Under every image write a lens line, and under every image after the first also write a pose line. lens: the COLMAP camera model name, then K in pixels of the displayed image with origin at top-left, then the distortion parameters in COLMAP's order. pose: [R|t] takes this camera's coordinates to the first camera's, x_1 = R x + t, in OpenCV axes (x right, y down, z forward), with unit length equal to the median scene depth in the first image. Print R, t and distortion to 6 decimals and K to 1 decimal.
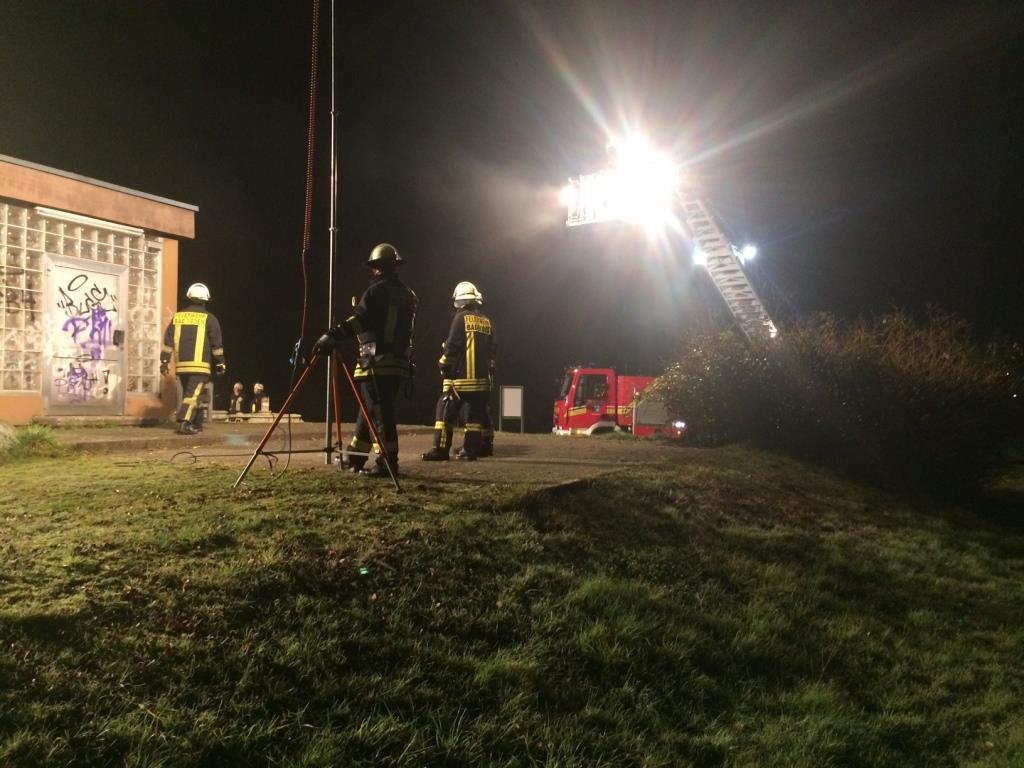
lens RADIAL K [[868.2, 0, 512.0], [0, 868.2, 384.0], [0, 0, 1]] dist [0.128590, -0.182765]
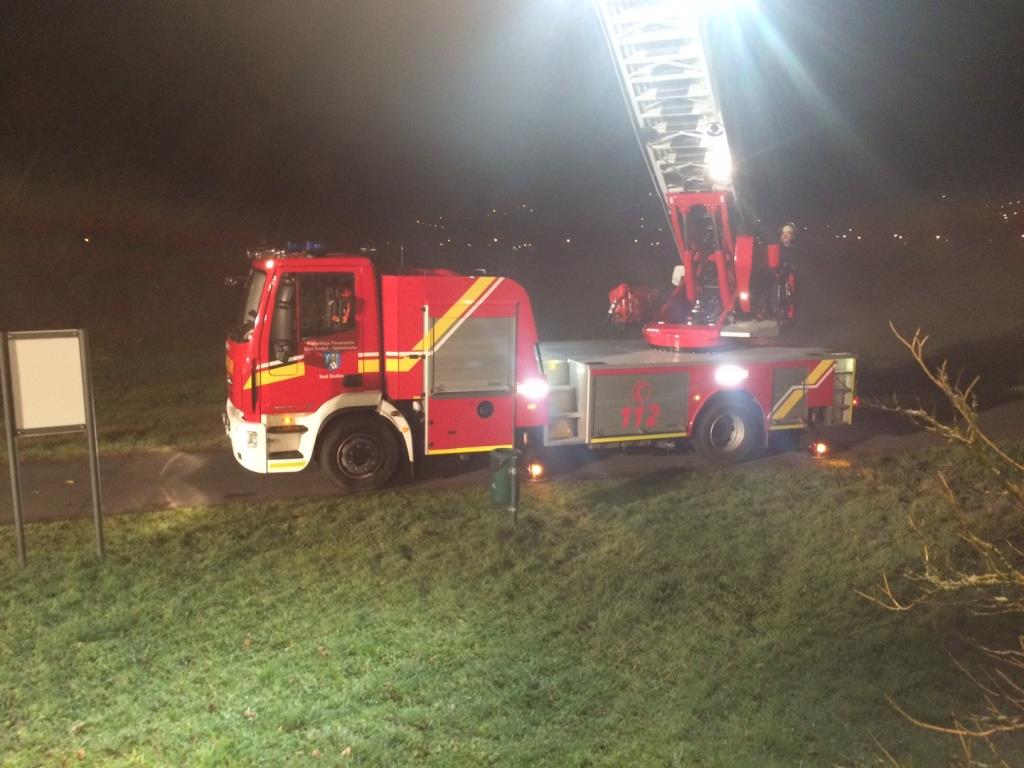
lens RADIAL K [[868.2, 0, 512.0], [0, 868.2, 384.0], [0, 0, 1]] dist [0.128590, -0.182765]
pose [[0.960231, -0.061937, 0.272249, 0.150469], [0.012952, 0.983917, 0.178158, -0.068030], [-0.278905, -0.167547, 0.945590, 1.342762]]
